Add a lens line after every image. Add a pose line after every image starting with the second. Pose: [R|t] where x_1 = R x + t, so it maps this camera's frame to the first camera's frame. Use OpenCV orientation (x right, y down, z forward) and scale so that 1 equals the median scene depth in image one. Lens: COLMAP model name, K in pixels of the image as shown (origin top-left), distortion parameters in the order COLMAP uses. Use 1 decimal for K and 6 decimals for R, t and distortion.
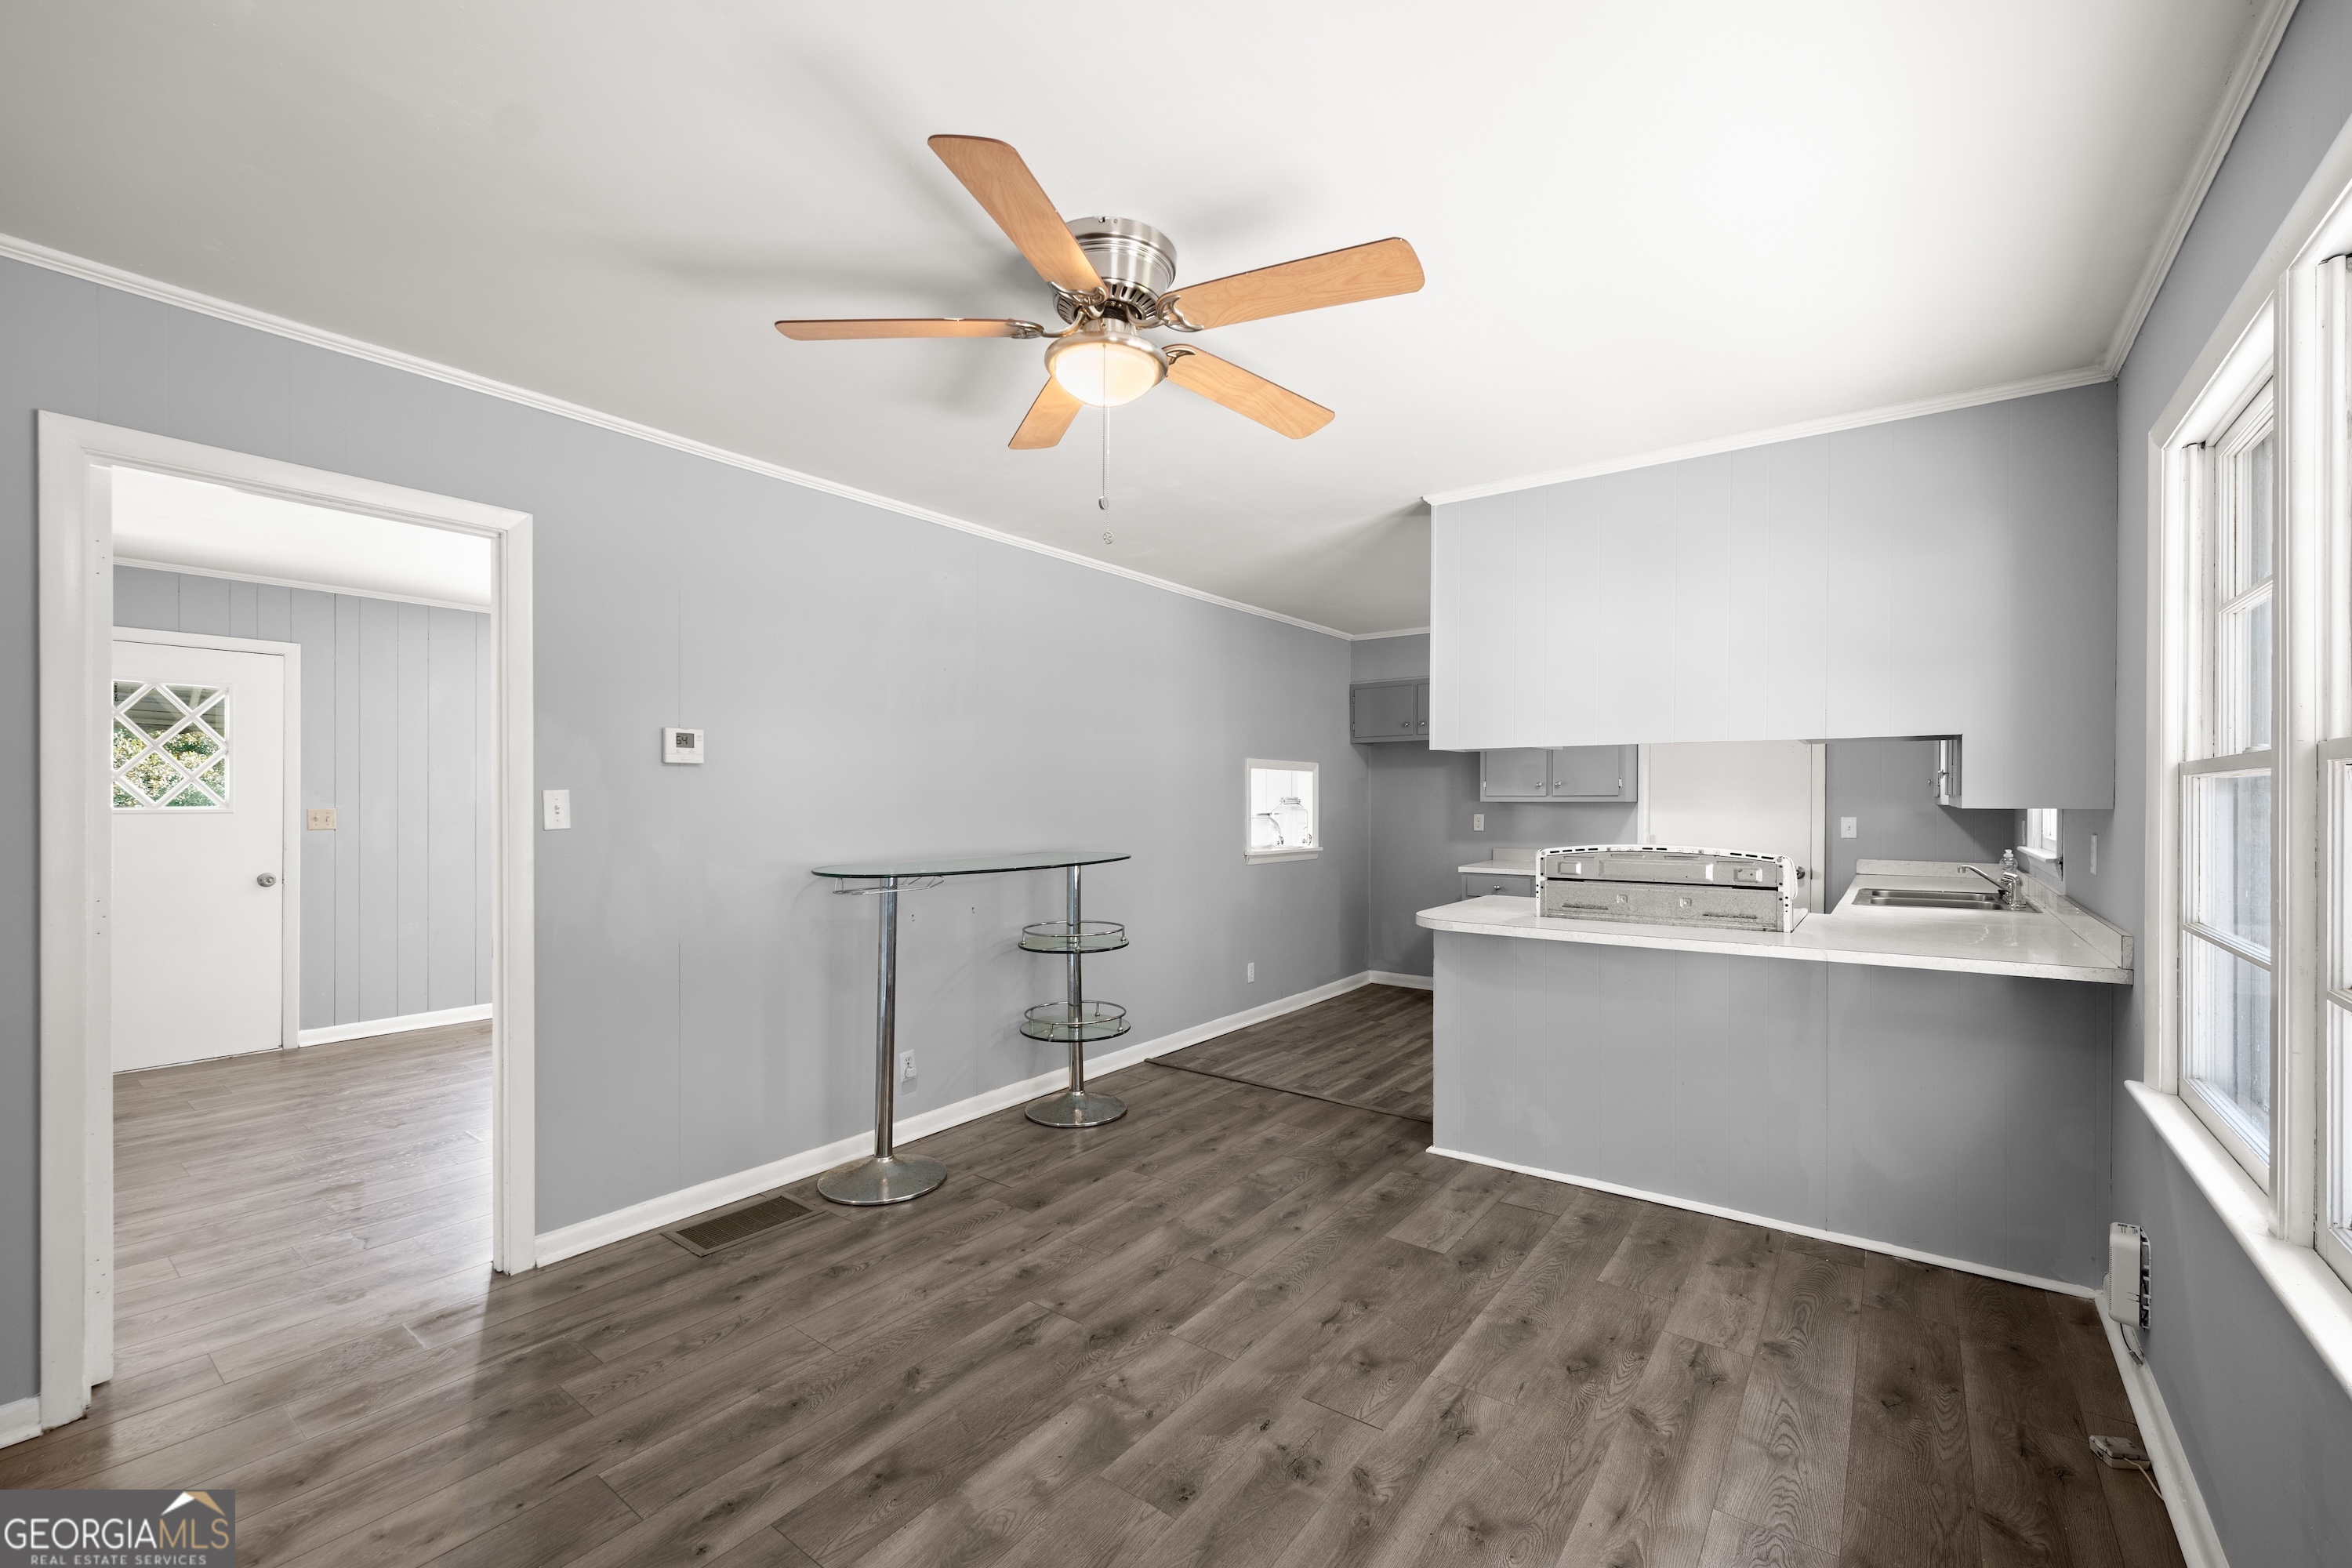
lens RADIAL K [[972.5, 0, 1185.1], [0, 972.5, 796.2], [0, 0, 1]] dist [0.001894, 0.000332]
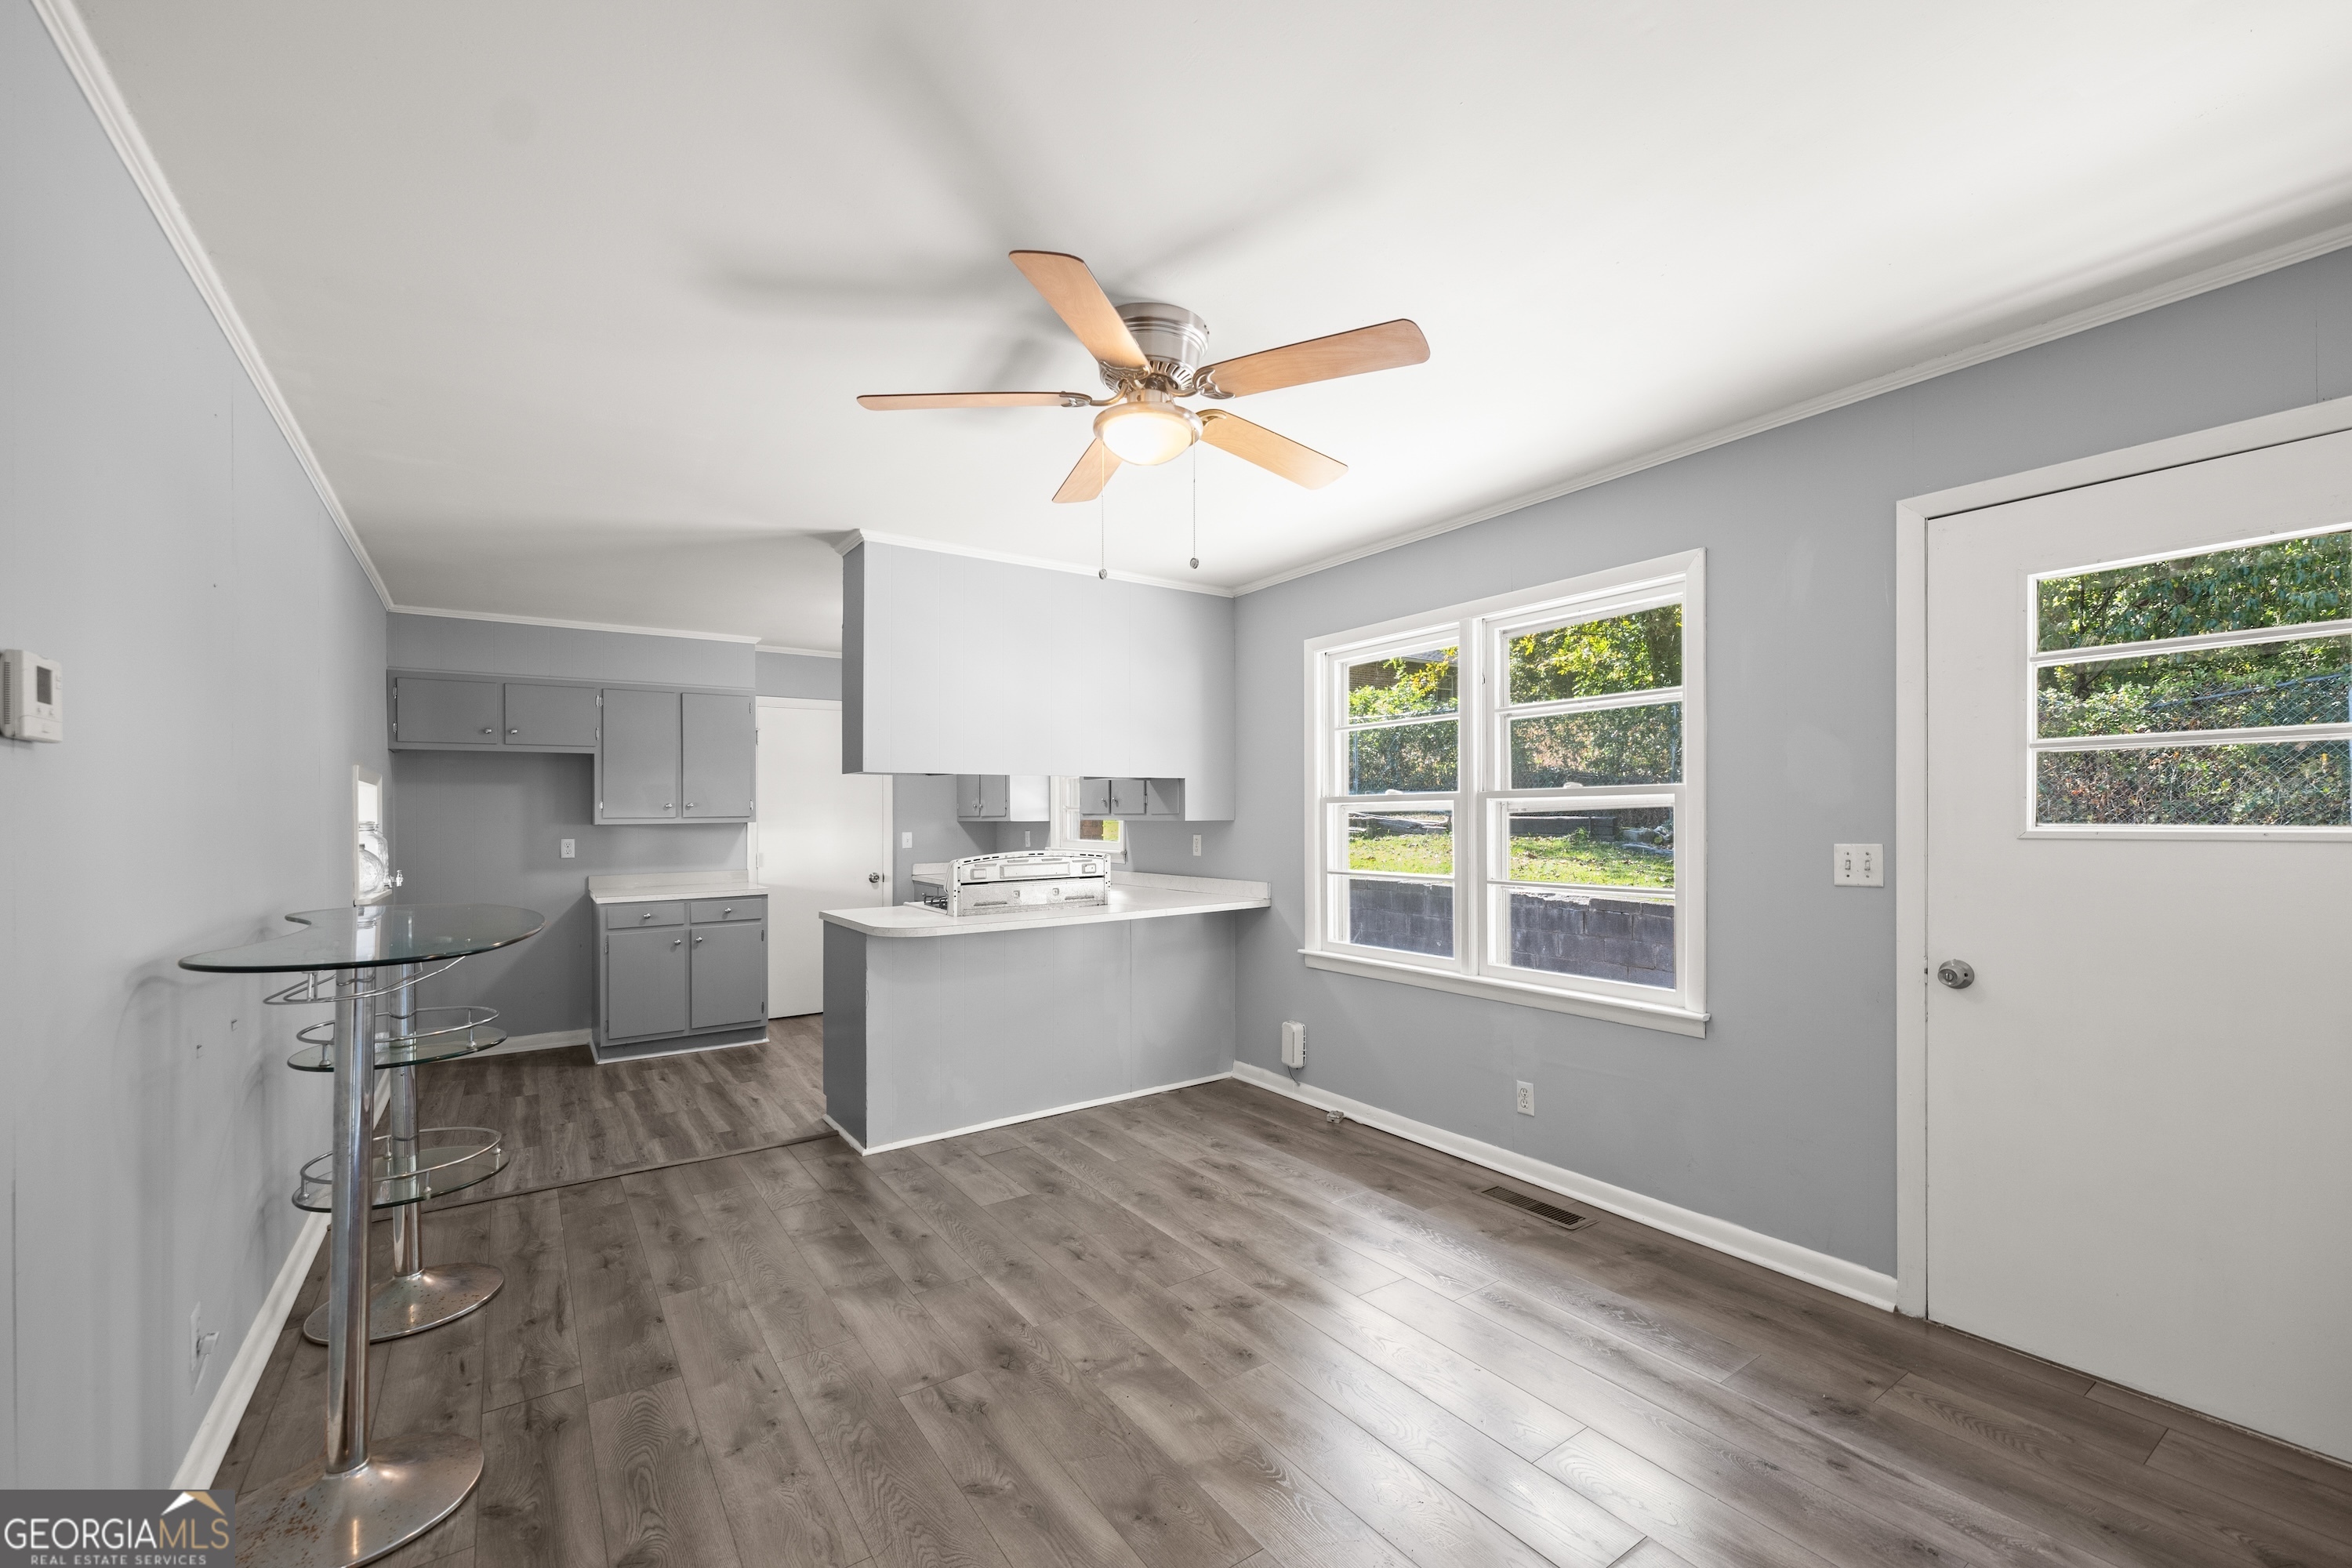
lens RADIAL K [[972.5, 0, 1185.1], [0, 972.5, 796.2], [0, 0, 1]] dist [0.001894, 0.000332]
pose [[0.313588, 0.016360, 0.949418, -0.768822], [0.007842, 0.999773, -0.019818, 0.003141], [-0.949527, 0.013660, 0.313389, 0.404932]]
